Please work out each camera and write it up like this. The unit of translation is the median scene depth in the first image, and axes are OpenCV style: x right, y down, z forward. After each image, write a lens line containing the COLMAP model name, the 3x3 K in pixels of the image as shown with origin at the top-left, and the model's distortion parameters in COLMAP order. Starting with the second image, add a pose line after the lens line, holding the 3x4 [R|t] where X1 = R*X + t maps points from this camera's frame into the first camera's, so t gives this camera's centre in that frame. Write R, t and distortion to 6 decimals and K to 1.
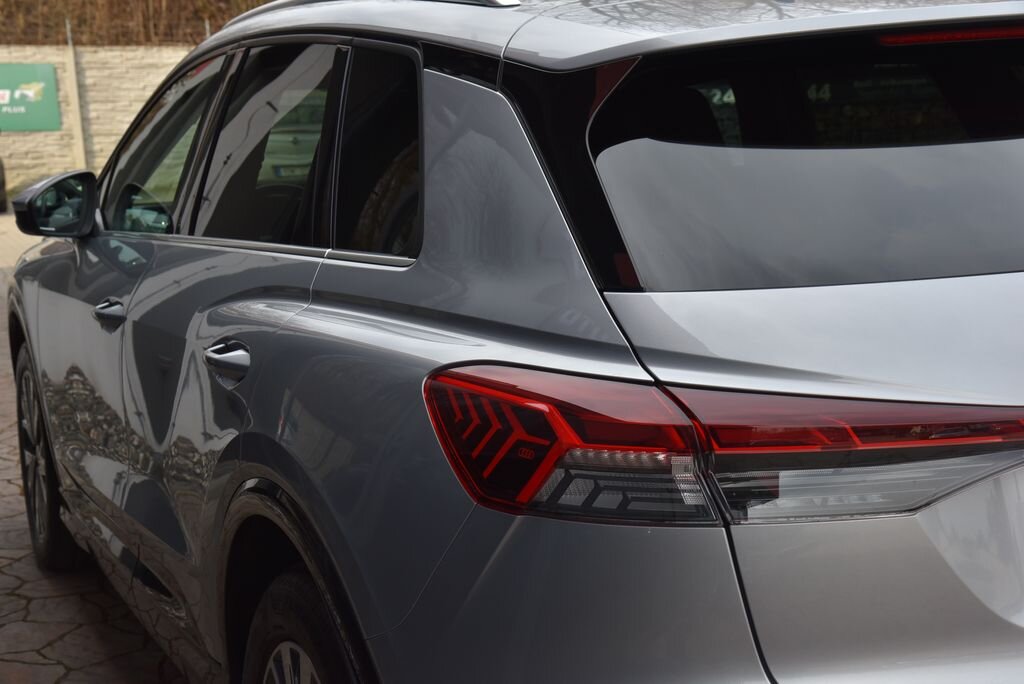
lens RADIAL K [[1479.8, 0, 519.4], [0, 1479.8, 352.8], [0, 0, 1]] dist [0.342011, 0.000000]
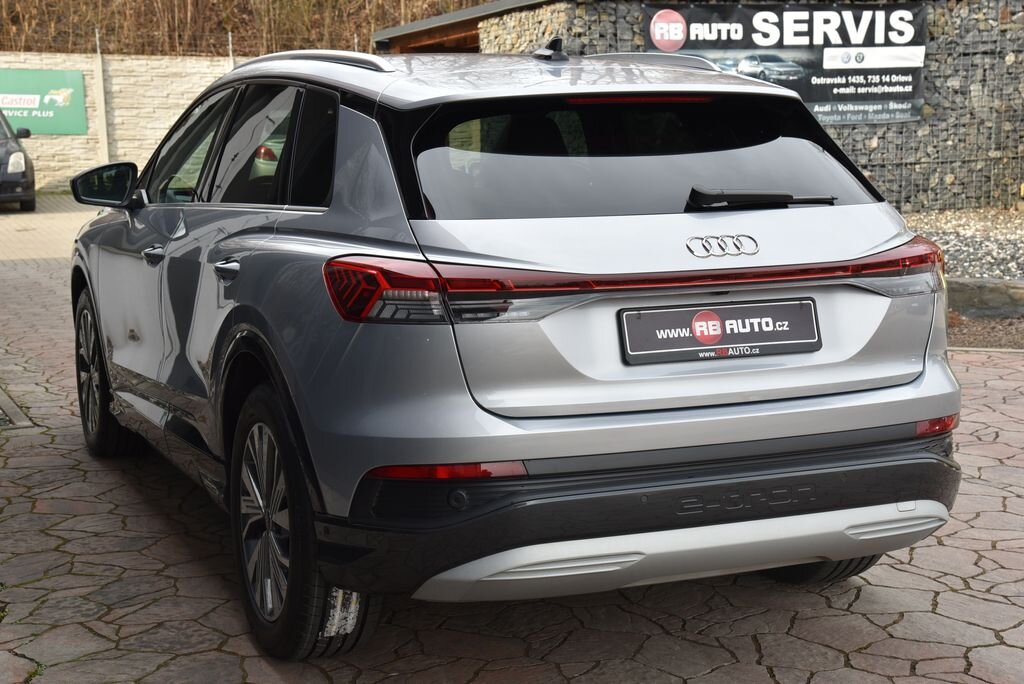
lens RADIAL K [[1587.0, 0, 503.8], [0, 1587.0, 344.0], [0, 0, 1]] dist [0.437732, 0.000000]
pose [[0.999162, 0.026654, -0.031061, 0.100914], [-0.027380, 0.999356, -0.023206, 0.069047], [0.030422, 0.024037, 0.999248, -0.461936]]
